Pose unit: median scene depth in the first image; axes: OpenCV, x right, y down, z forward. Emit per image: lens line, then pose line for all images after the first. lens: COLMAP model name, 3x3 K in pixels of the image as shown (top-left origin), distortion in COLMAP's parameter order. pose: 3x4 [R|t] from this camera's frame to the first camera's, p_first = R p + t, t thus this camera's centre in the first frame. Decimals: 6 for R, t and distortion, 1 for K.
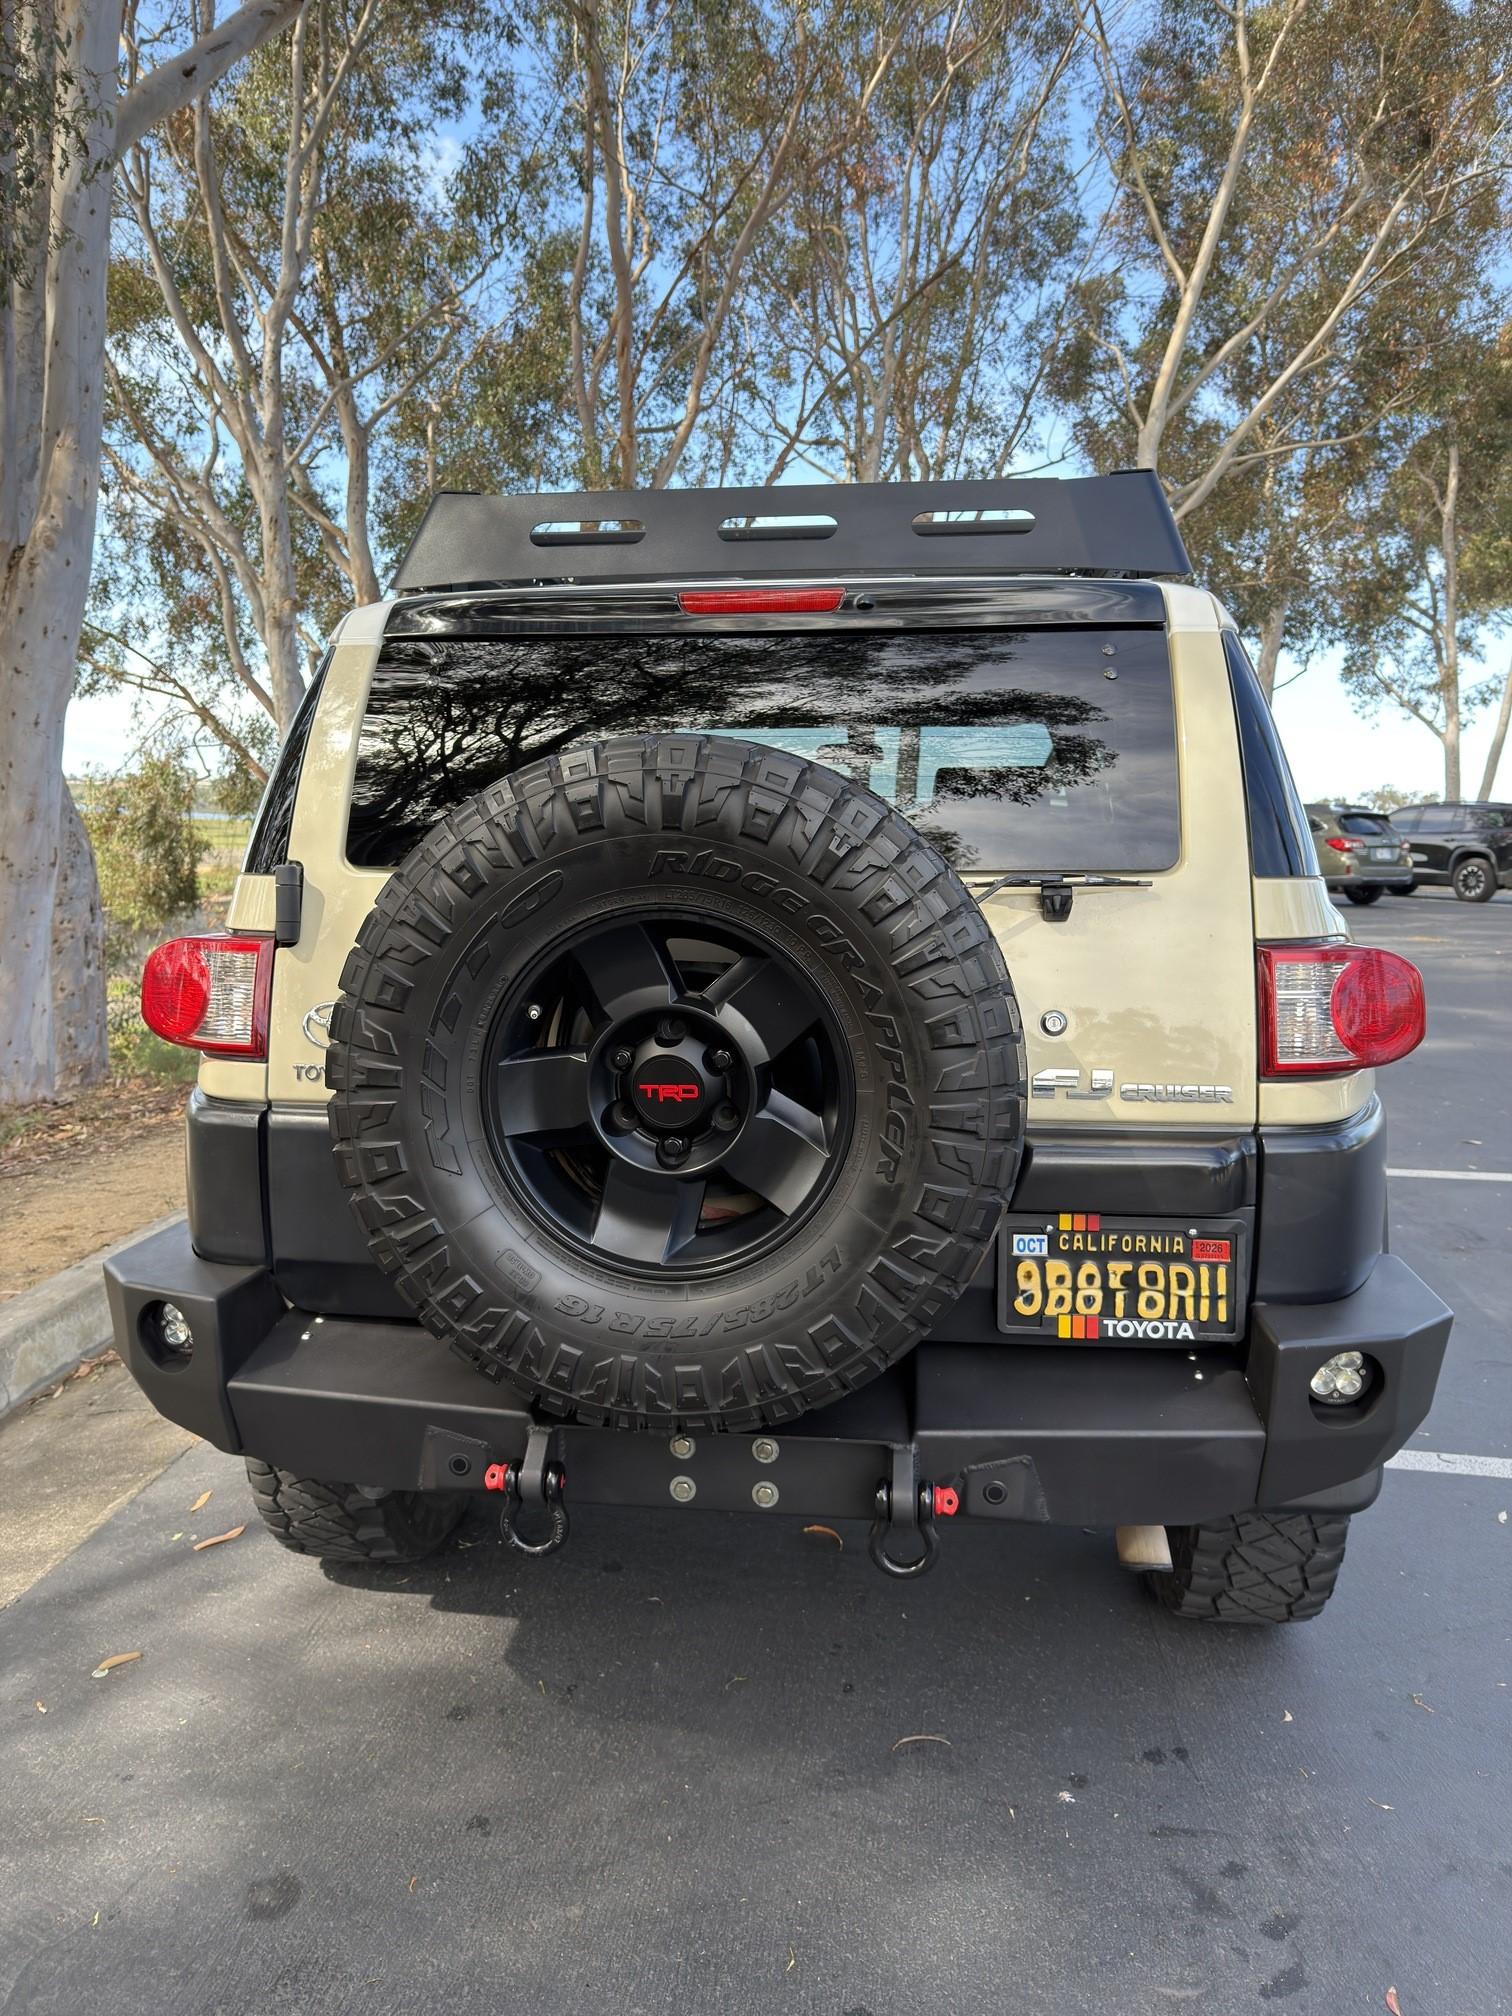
lens RADIAL K [[1400.9, 0, 780.7], [0, 1400.9, 1012.5], [0, 0, 1]] dist [0.076725, -0.002822]
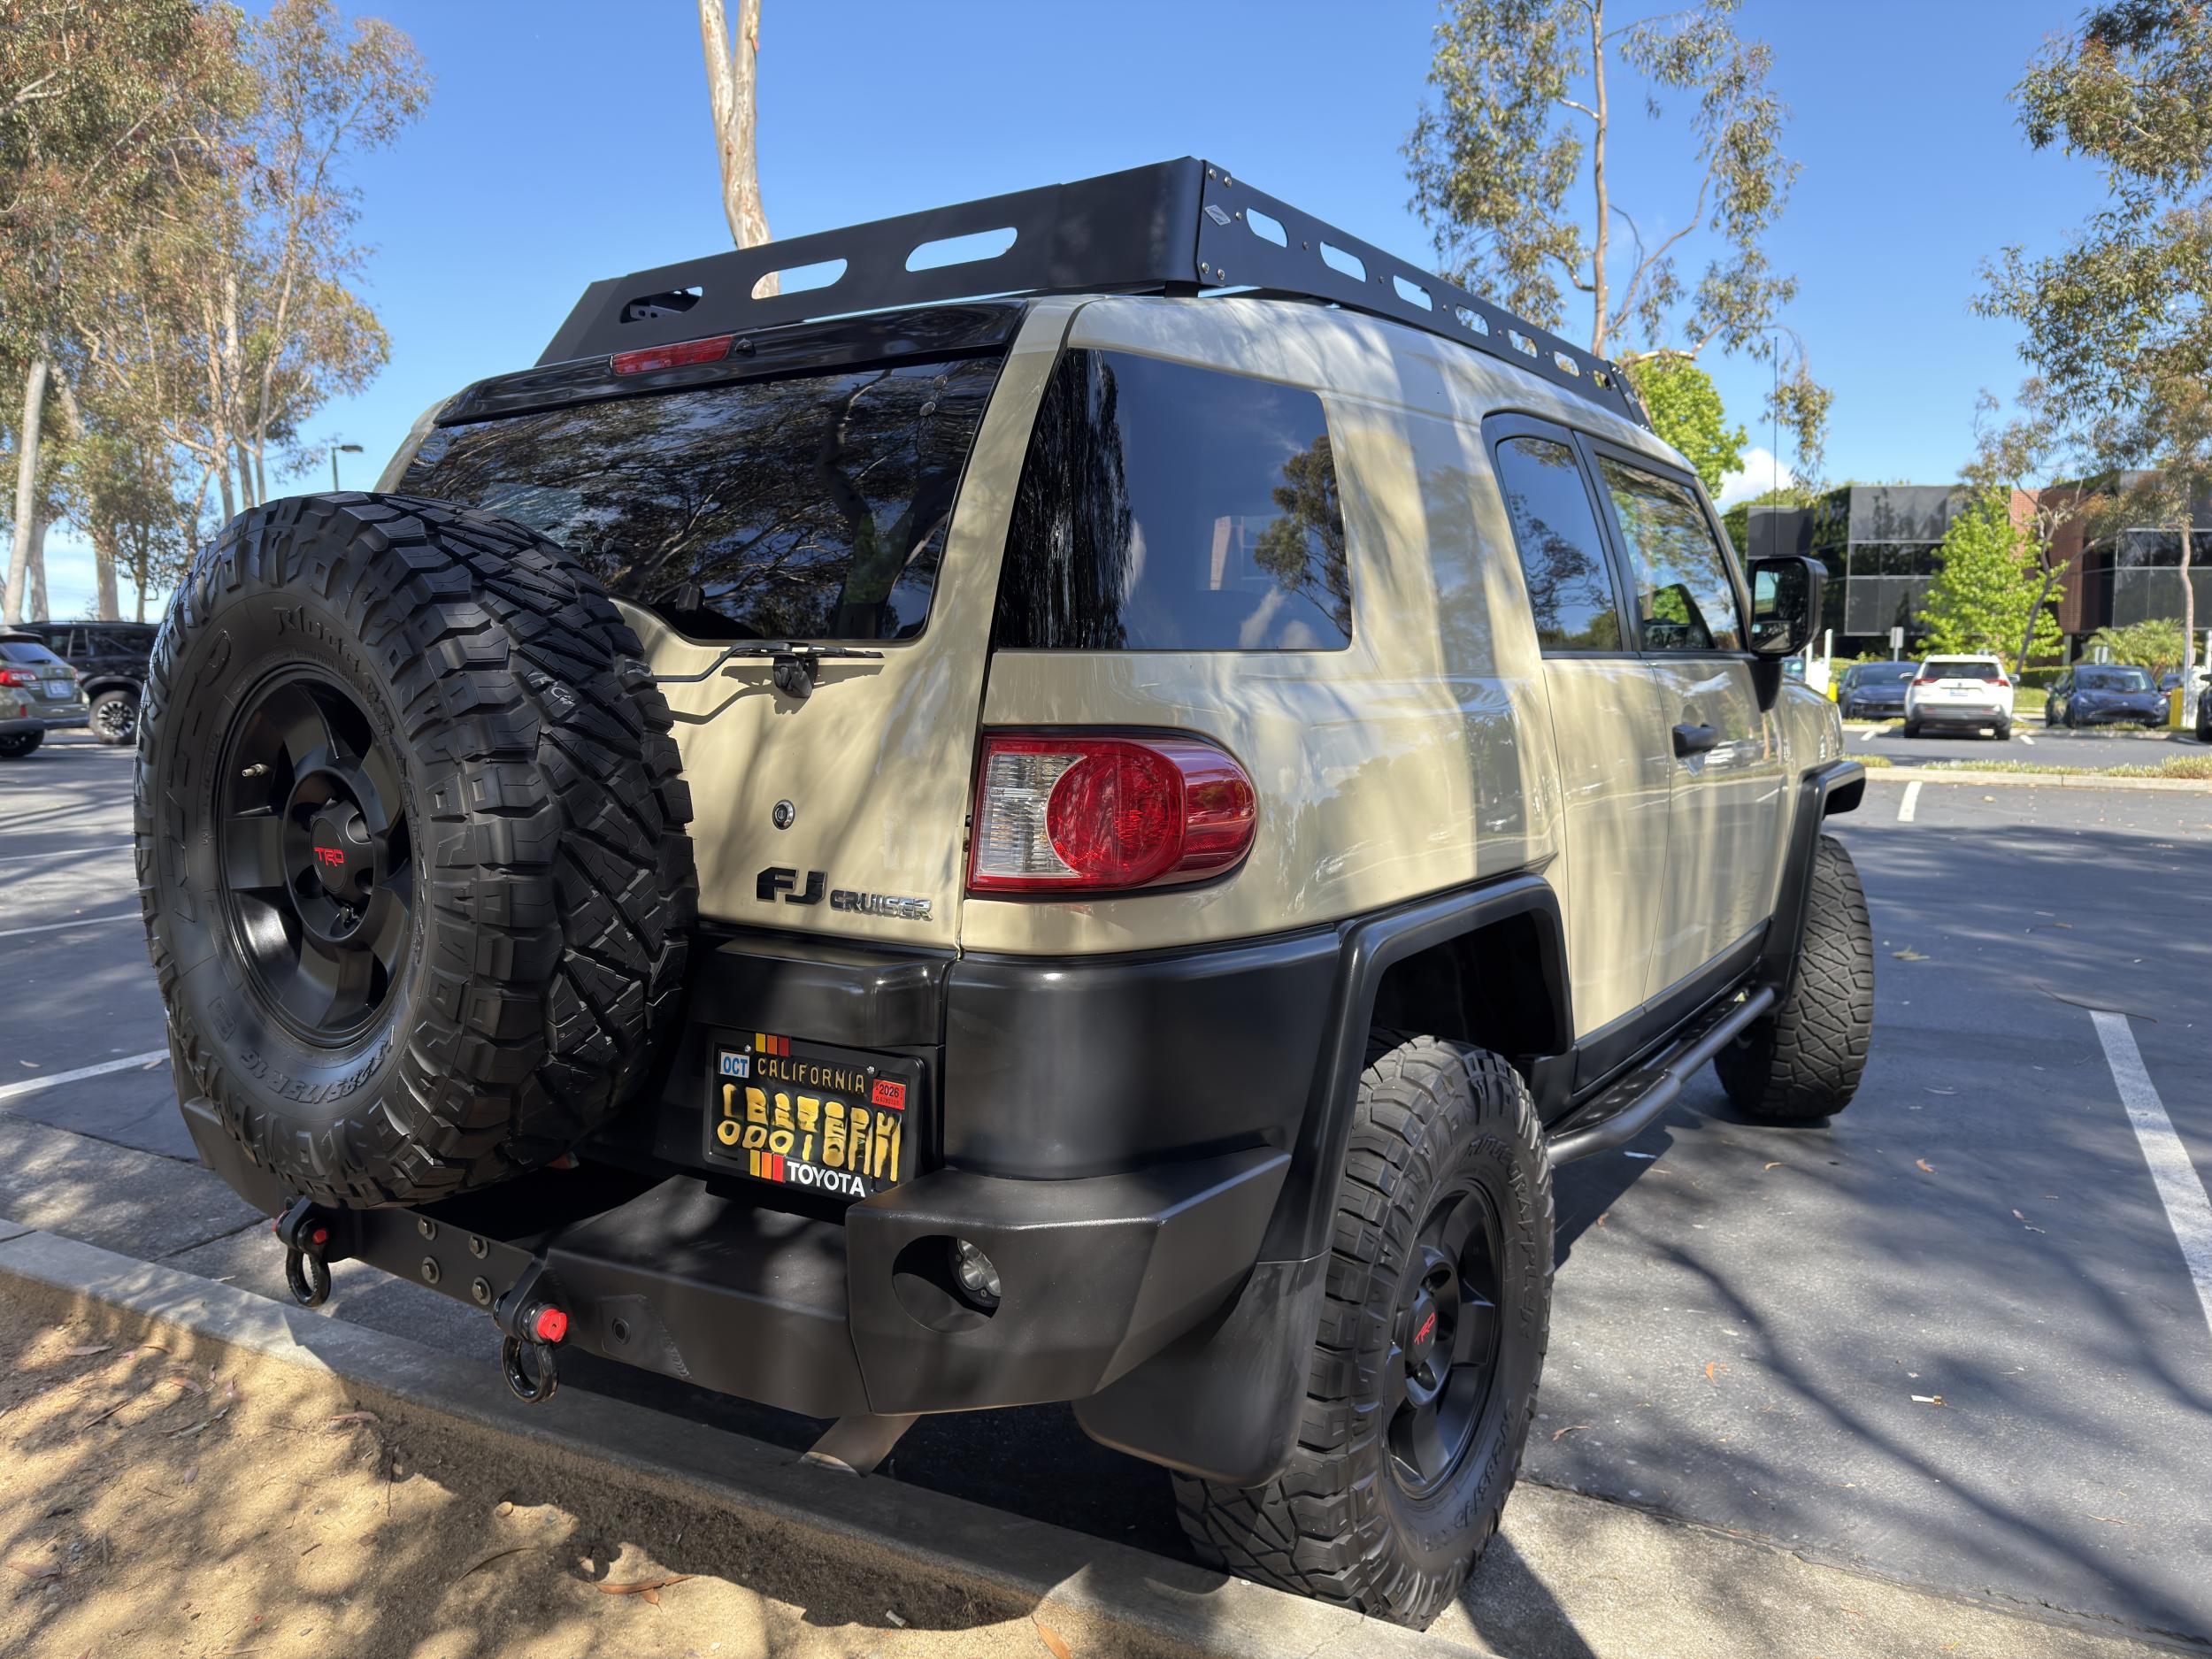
lens RADIAL K [[1537.1, 0, 1105.6], [0, 1537.1, 854.5], [0, 0, 1]] dist [0.076725, -0.002822]
pose [[0.886073, 0.058525, -0.459837, 0.825517], [-0.060036, 0.998132, 0.011349, 0.009088], [0.459642, 0.017550, 0.887931, 0.249695]]
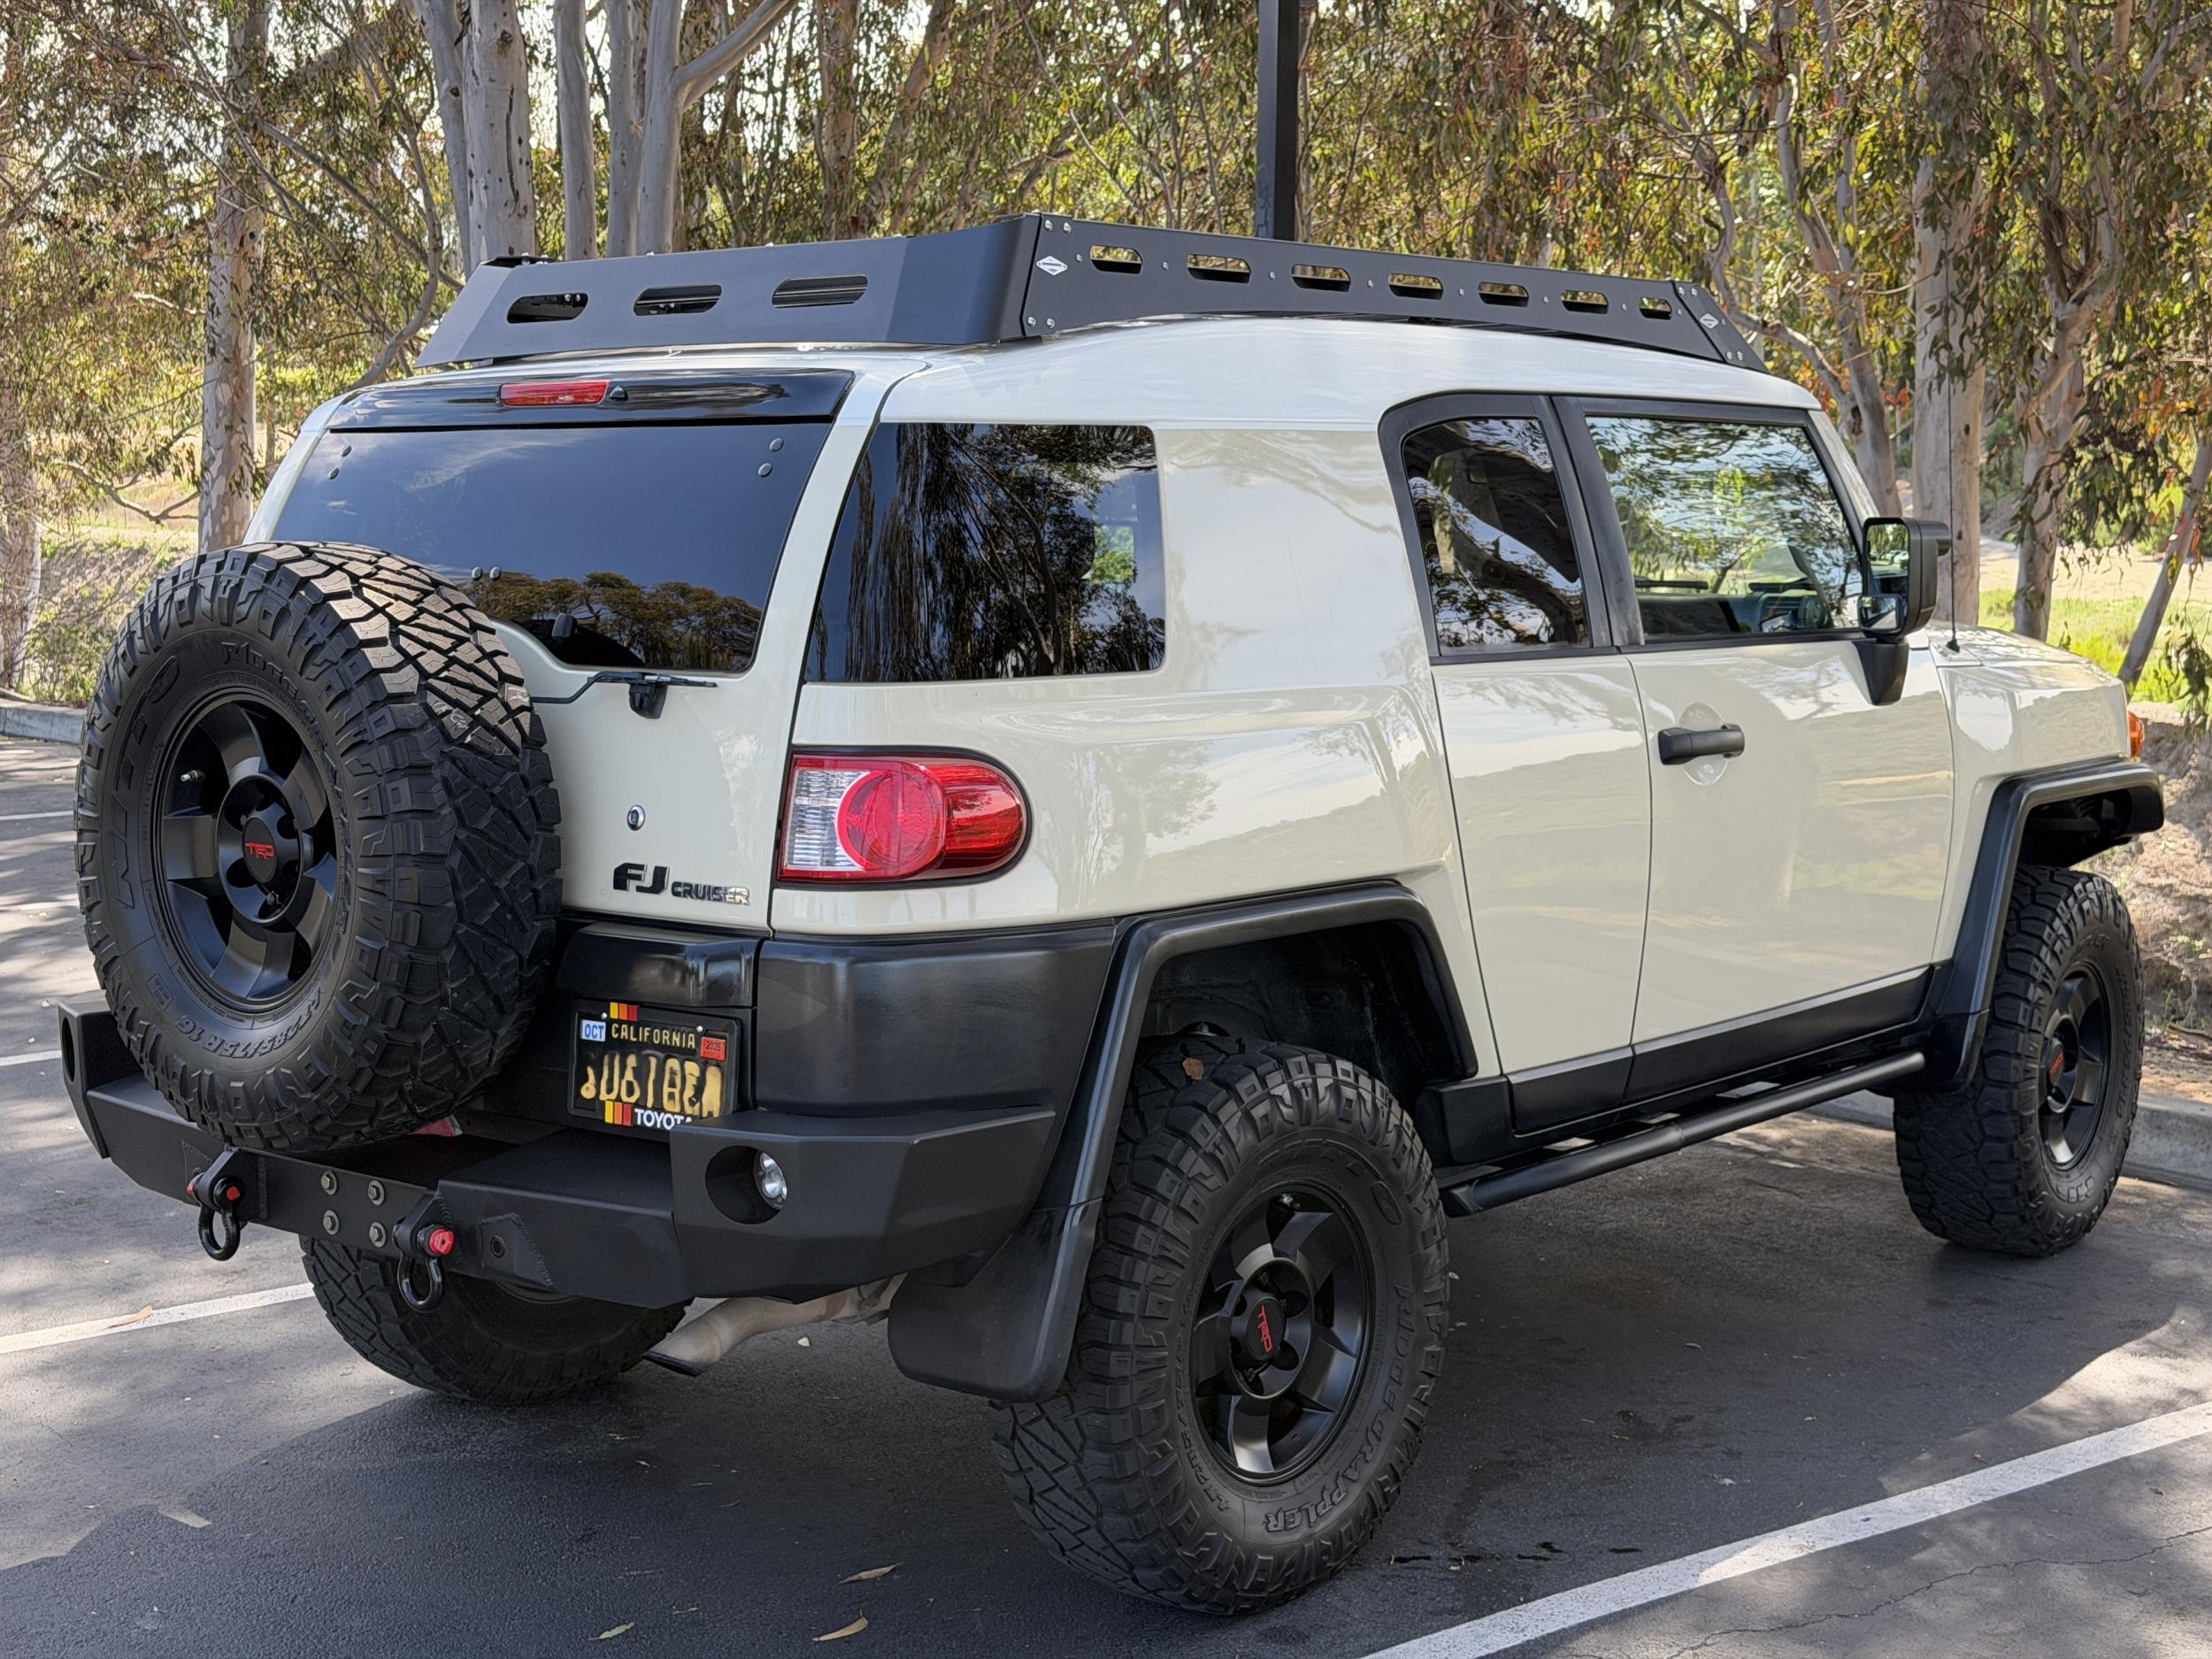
lens RADIAL K [[3030.2, 0, 1118.5], [0, 3030.2, 867.6], [0, 0, 1]] dist [0.171053, -0.051009]
pose [[0.836685, 0.060452, -0.544338, 1.724030], [-0.069975, 0.997544, 0.003226, 0.011380], [0.543196, 0.035391, 0.838860, -0.675793]]
